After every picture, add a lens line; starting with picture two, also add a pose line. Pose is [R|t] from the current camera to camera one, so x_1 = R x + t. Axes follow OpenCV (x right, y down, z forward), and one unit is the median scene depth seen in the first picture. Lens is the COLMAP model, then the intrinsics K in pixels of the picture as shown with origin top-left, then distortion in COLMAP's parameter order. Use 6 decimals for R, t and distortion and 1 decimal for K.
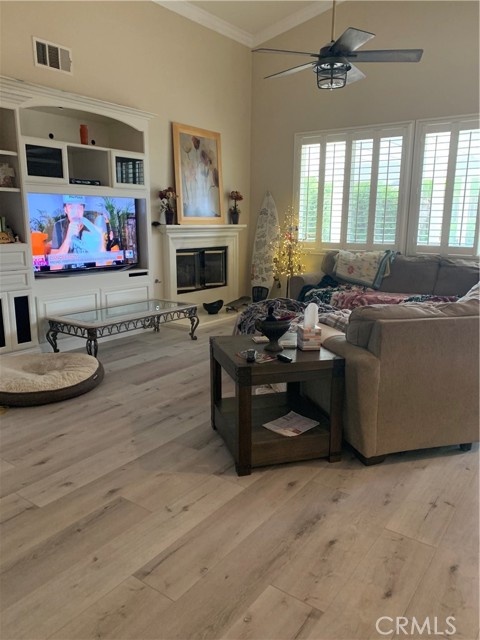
lens RADIAL K [[486.3, 0, 235.7], [0, 486.3, 321.4], [0, 0, 1]] dist [0.021857, -0.008809]
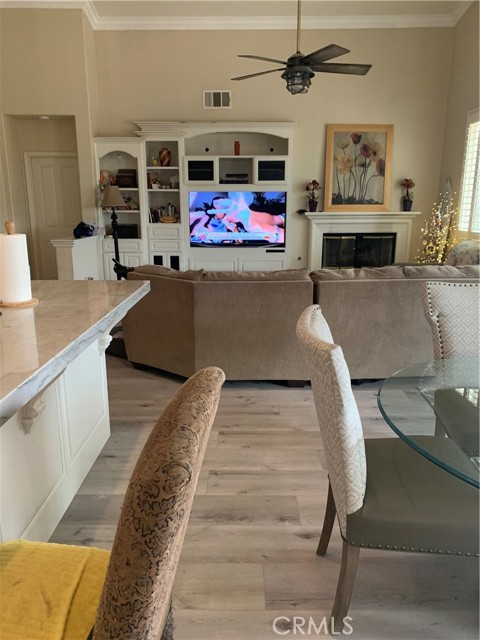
lens RADIAL K [[486.3, 0, 238.8], [0, 486.3, 318.4], [0, 0, 1]] dist [0.021857, -0.008809]
pose [[0.609915, 0.173446, -0.773253, 0.720130], [-0.157327, 0.982834, 0.096363, -0.027383], [0.776693, 0.062880, 0.626733, 0.121645]]
